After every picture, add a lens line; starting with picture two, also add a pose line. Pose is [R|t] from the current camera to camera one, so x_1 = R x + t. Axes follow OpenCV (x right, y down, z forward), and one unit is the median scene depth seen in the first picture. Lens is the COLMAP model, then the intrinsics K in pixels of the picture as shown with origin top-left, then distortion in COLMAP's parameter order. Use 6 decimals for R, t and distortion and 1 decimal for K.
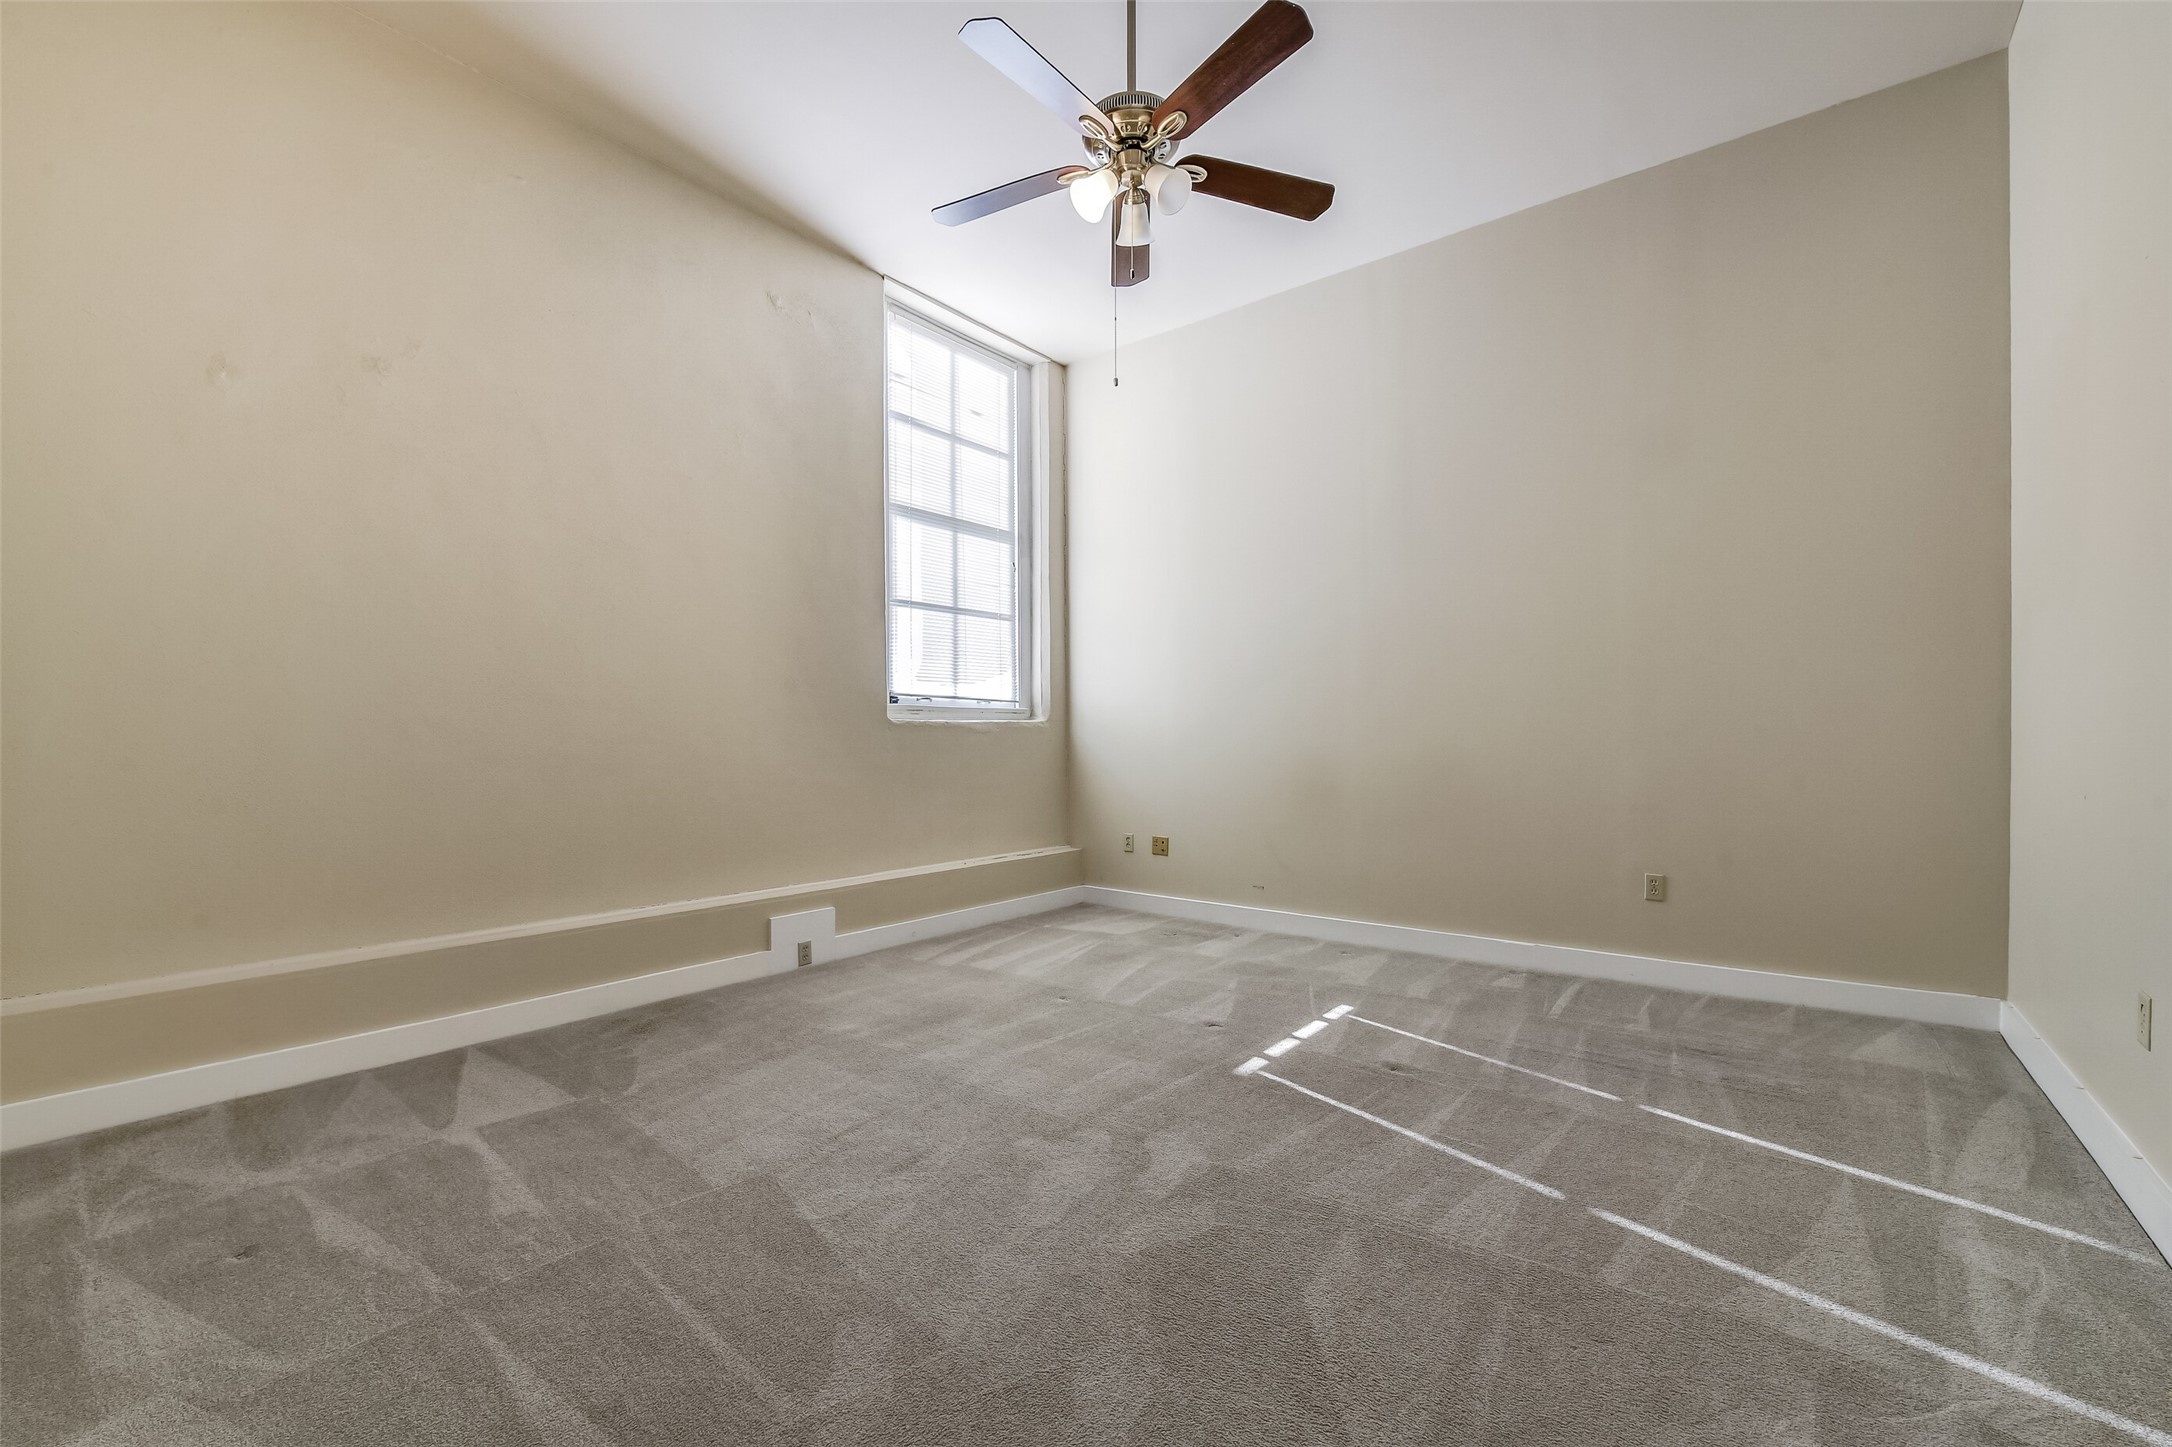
lens RADIAL K [[882.3, 0, 1092.1], [0, 882.3, 739.3], [0, 0, 1]] dist [0.001834, -0.008667]
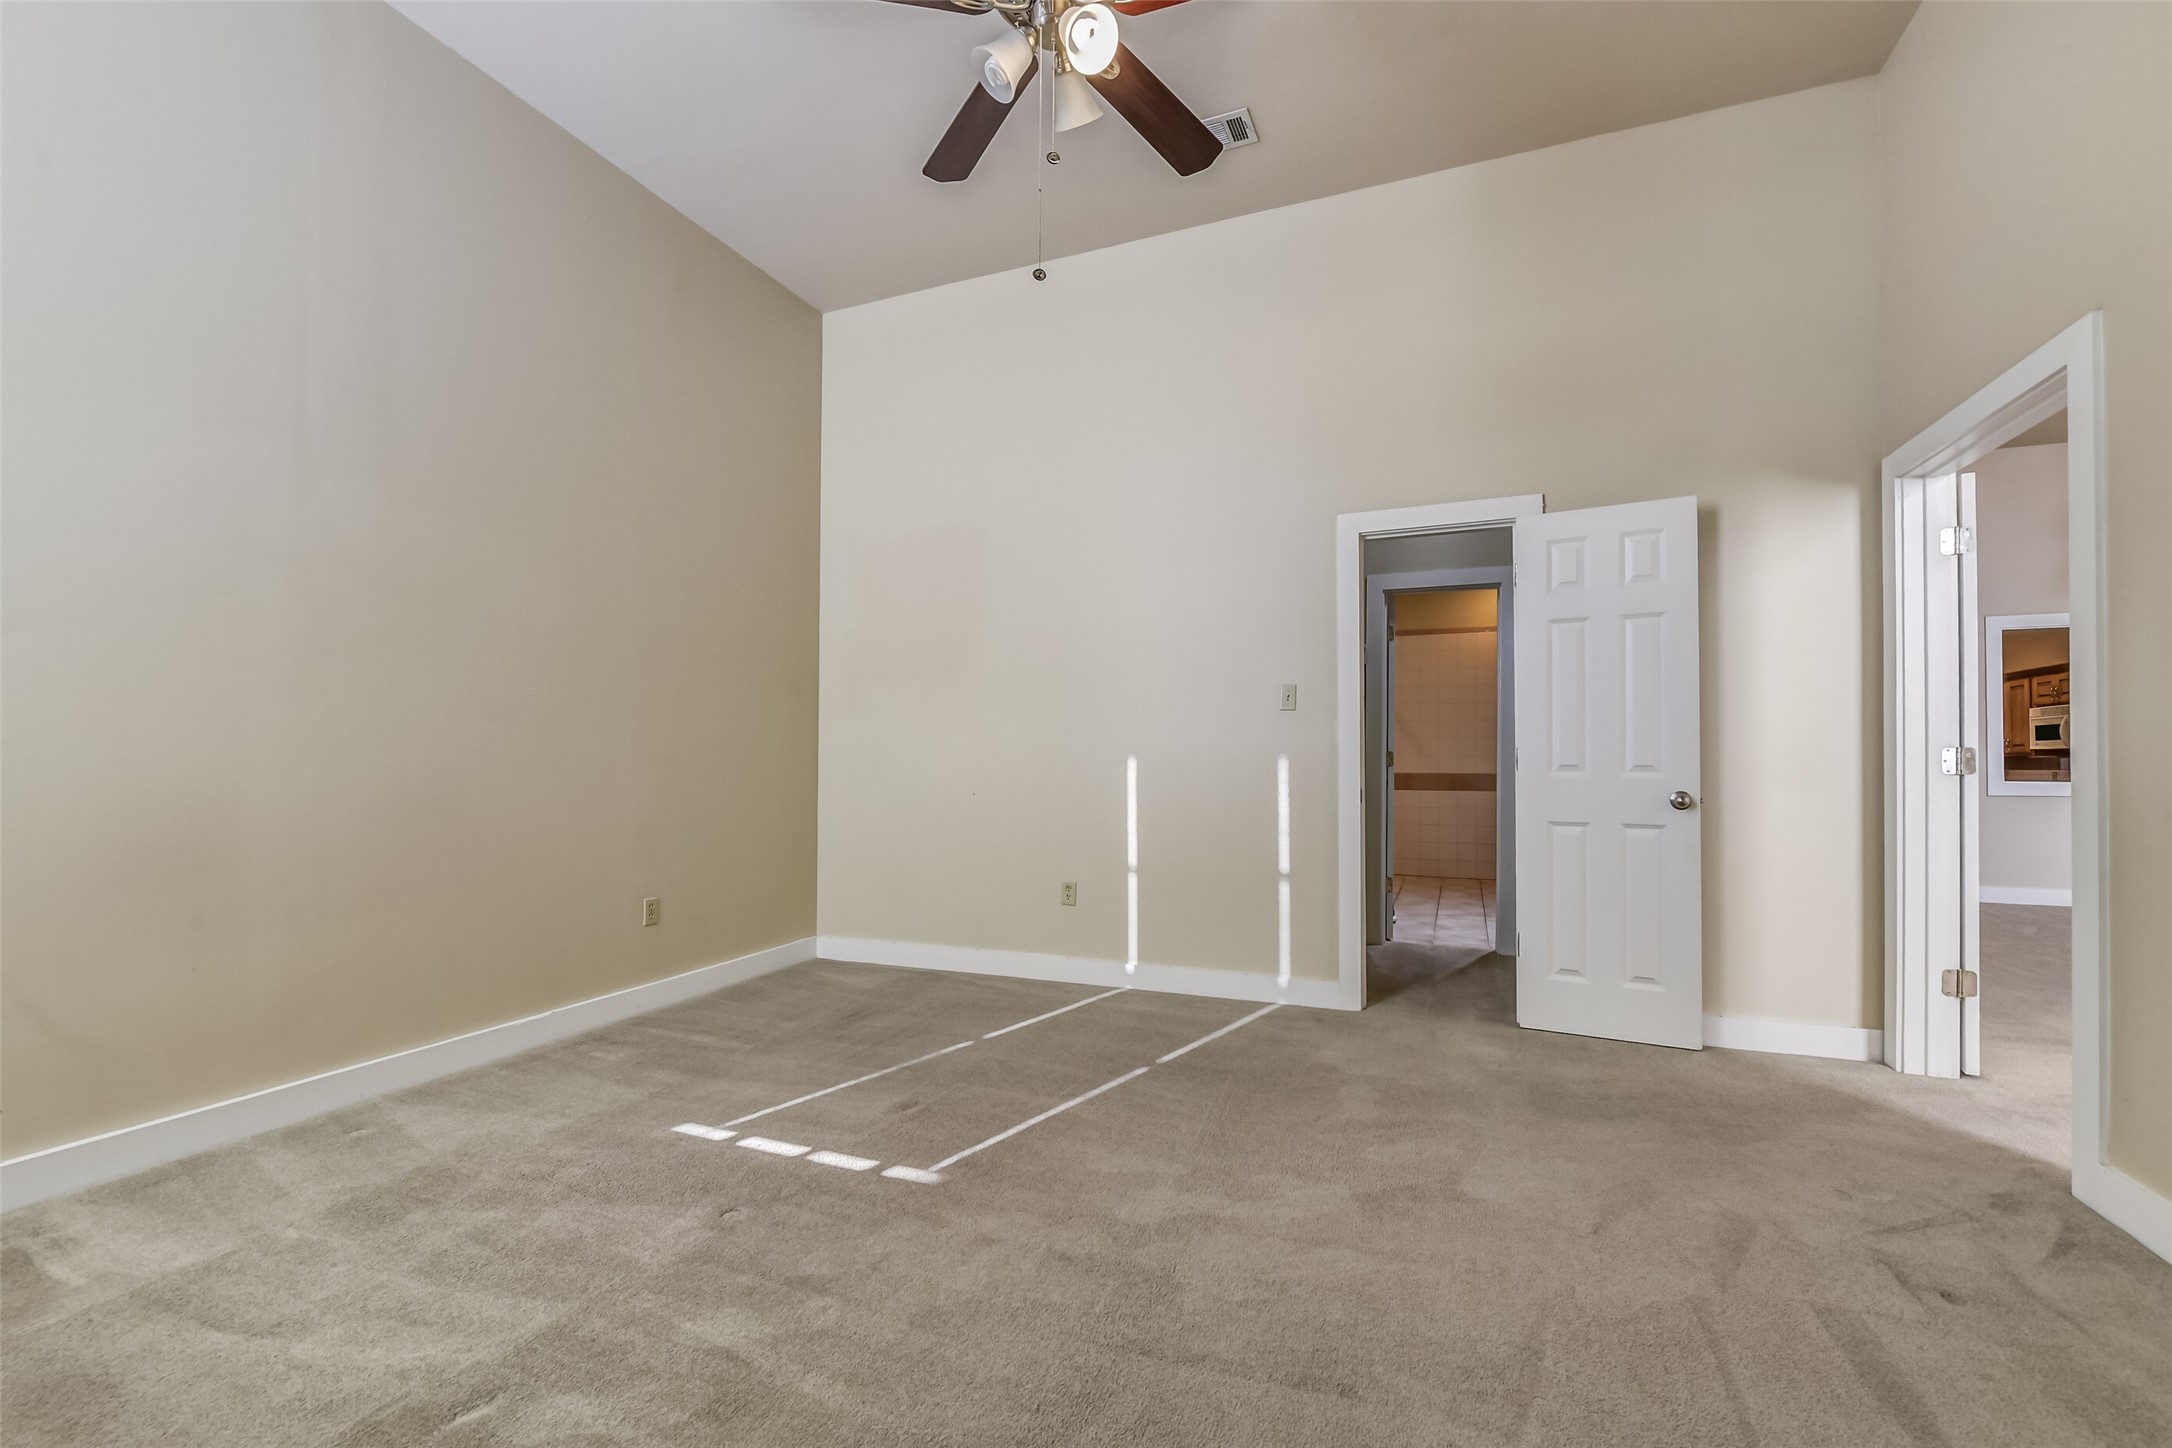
lens RADIAL K [[882.3, 0, 1092.1], [0, 882.3, 739.8], [0, 0, 1]] dist [0.001834, -0.008667]
pose [[-0.269783, 0.025619, 0.962580, -0.571523], [0.004510, 0.999669, -0.025342, -0.001175], [-0.962910, -0.002496, -0.269810, 0.948639]]
